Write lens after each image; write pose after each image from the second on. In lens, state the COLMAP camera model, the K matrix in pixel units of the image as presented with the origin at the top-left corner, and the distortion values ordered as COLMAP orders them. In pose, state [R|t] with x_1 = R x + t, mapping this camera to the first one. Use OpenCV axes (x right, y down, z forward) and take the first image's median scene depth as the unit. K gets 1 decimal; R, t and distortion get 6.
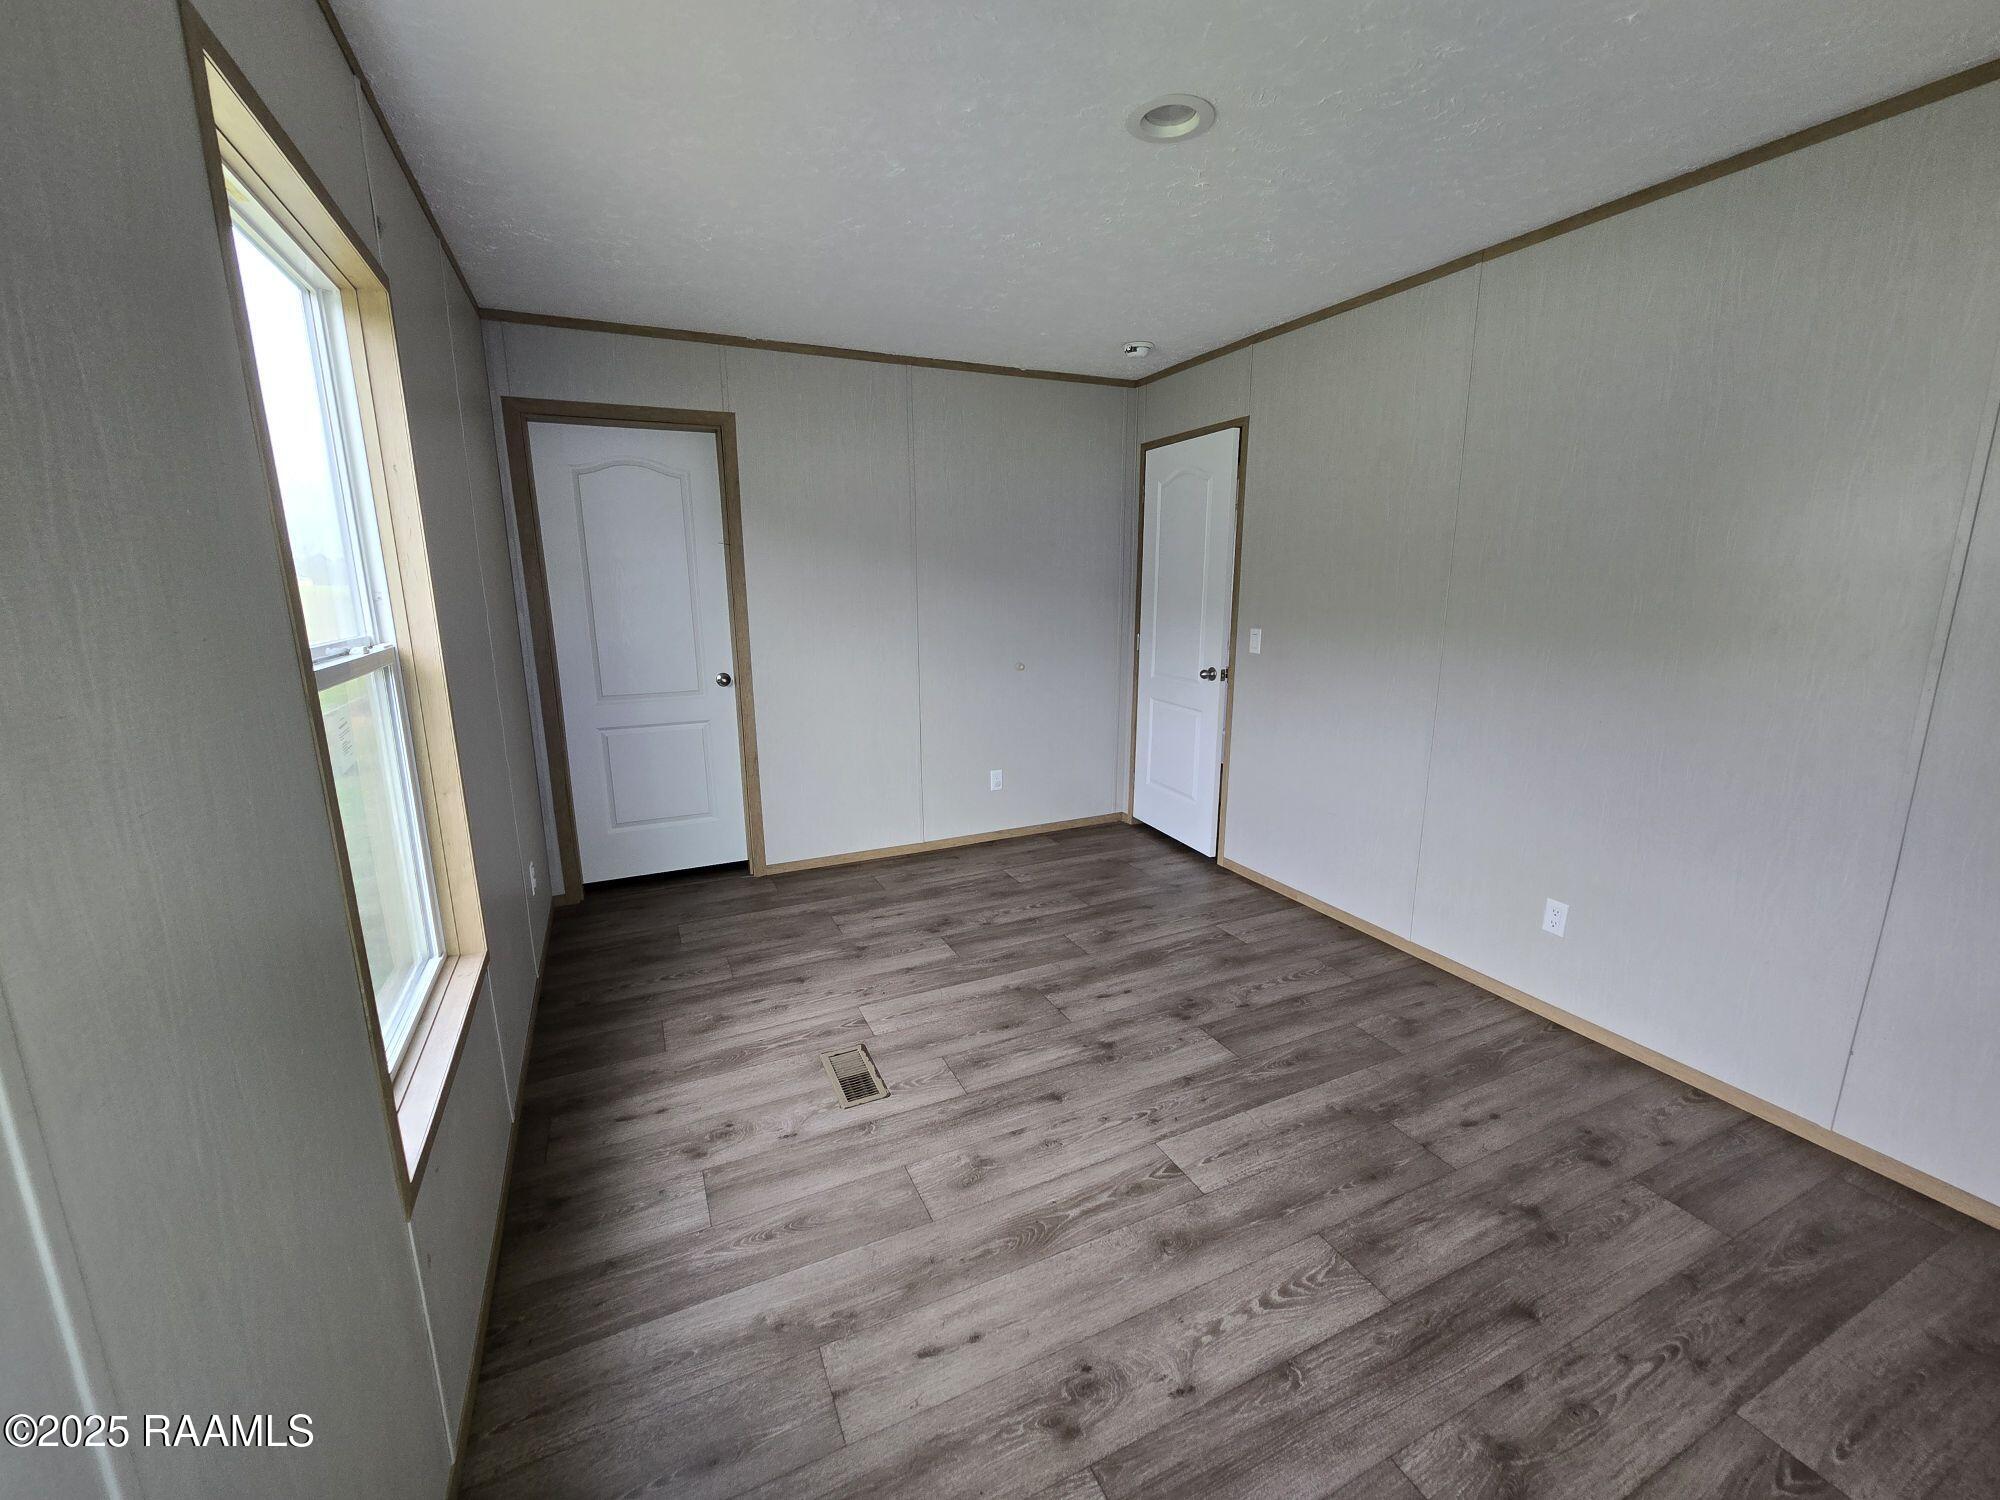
lens RADIAL K [[819.0, 0, 1002.9], [0, 819.0, 749.8], [0, 0, 1]] dist [-0.001903, 0.000500]
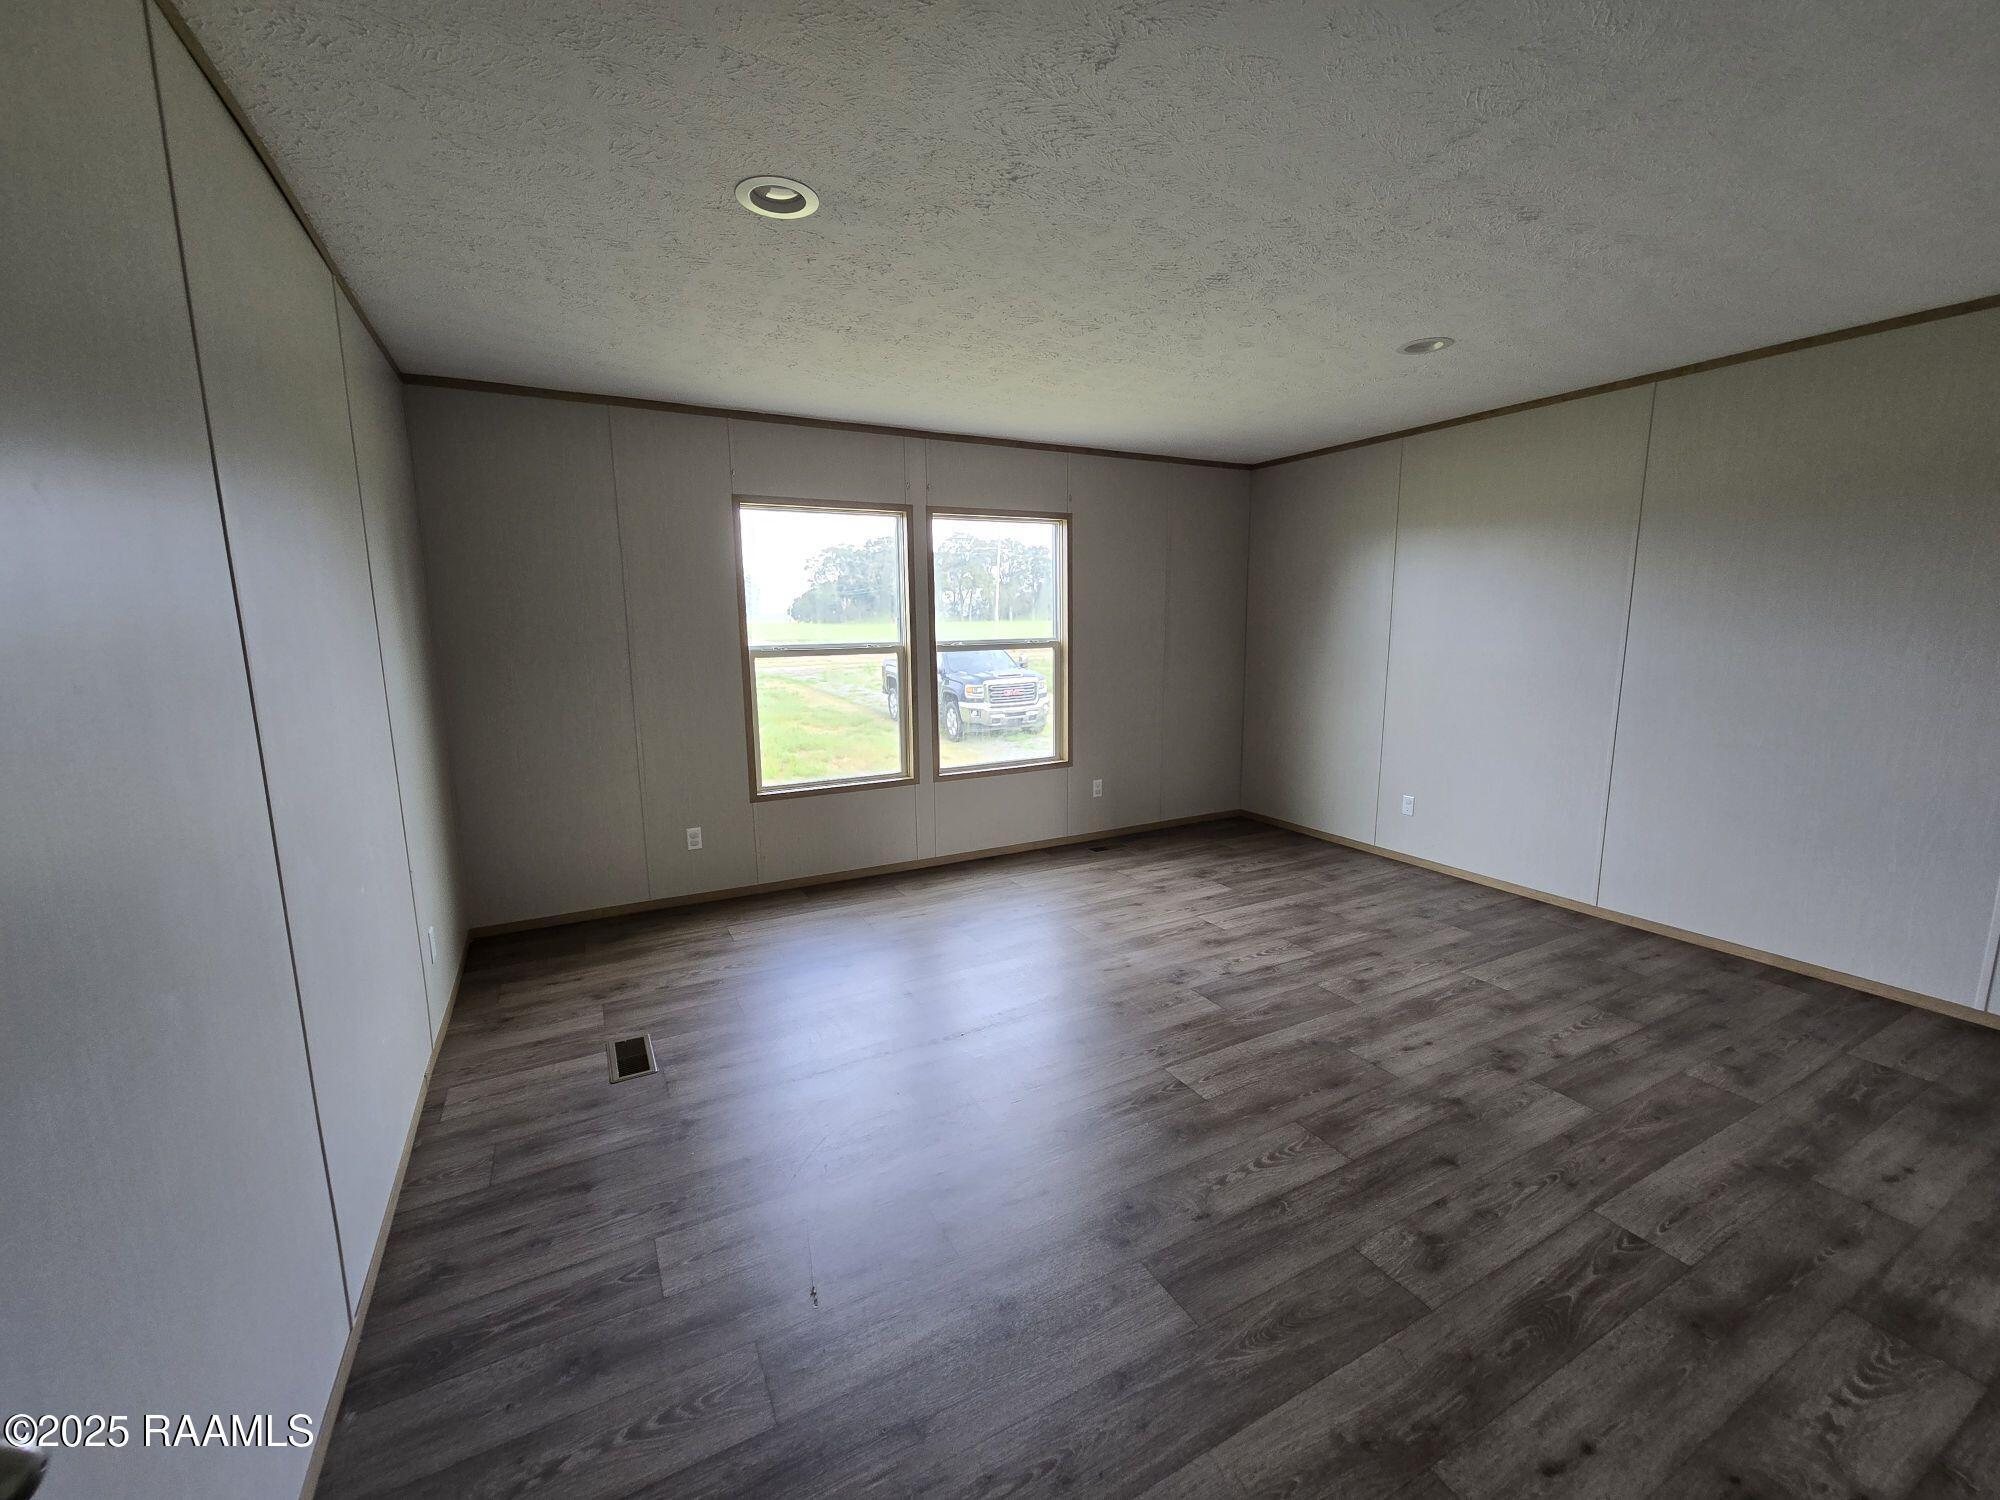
lens RADIAL K [[819.0, 0, 1002.9], [0, 819.0, 749.8], [0, 0, 1]] dist [-0.001903, 0.000500]
pose [[0.998703, -0.010810, 0.049760, -0.129147], [0.013321, 0.998640, -0.050409, 0.059679], [-0.049148, 0.051007, 0.997488, -0.287275]]
